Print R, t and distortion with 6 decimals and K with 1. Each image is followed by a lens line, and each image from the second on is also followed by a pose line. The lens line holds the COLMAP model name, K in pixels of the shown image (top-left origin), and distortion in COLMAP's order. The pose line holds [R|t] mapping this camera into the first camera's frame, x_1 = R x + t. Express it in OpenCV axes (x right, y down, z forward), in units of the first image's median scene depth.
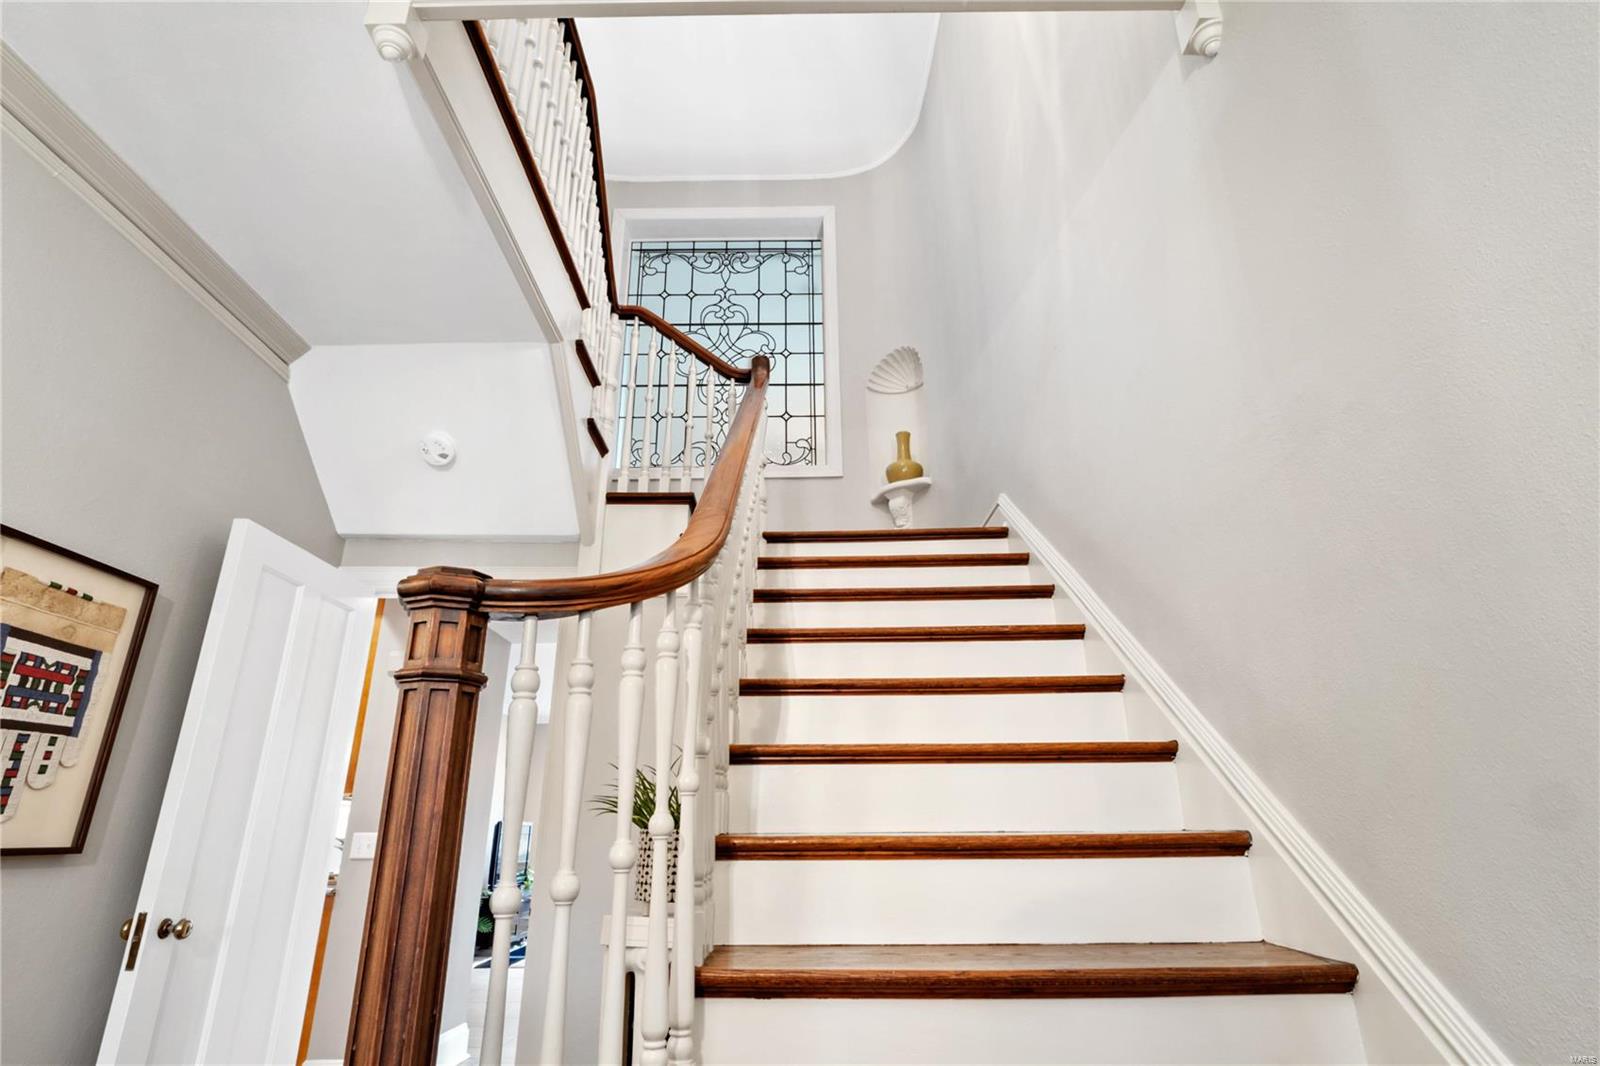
lens RADIAL K [[828.1, 0, 803.6], [0, 828.1, 528.4], [0, 0, 1]] dist [0.003731, -0.001821]
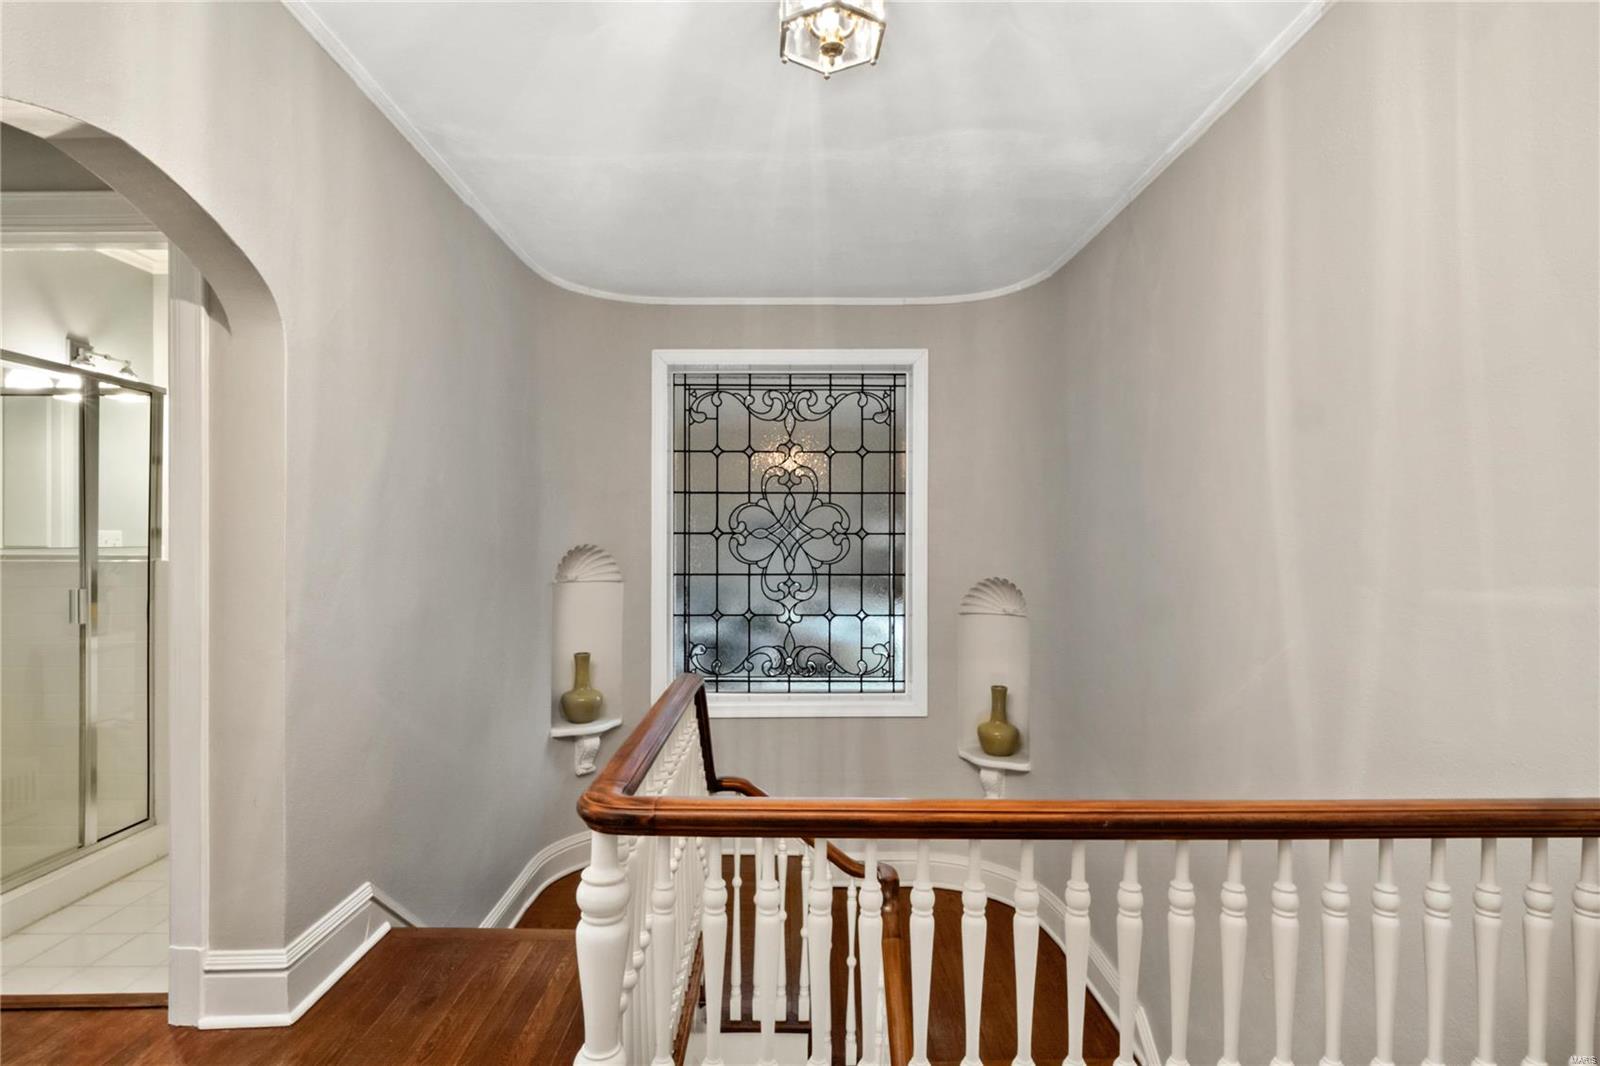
lens RADIAL K [[828.1, 0, 798.2], [0, 828.1, 534.7], [0, 0, 1]] dist [0.003731, -0.001821]
pose [[0.999828, 0.011471, 0.014560, -0.098635], [-0.015904, 0.934341, 0.356026, -0.508768], [-0.009520, -0.356197, 0.934363, 0.190610]]
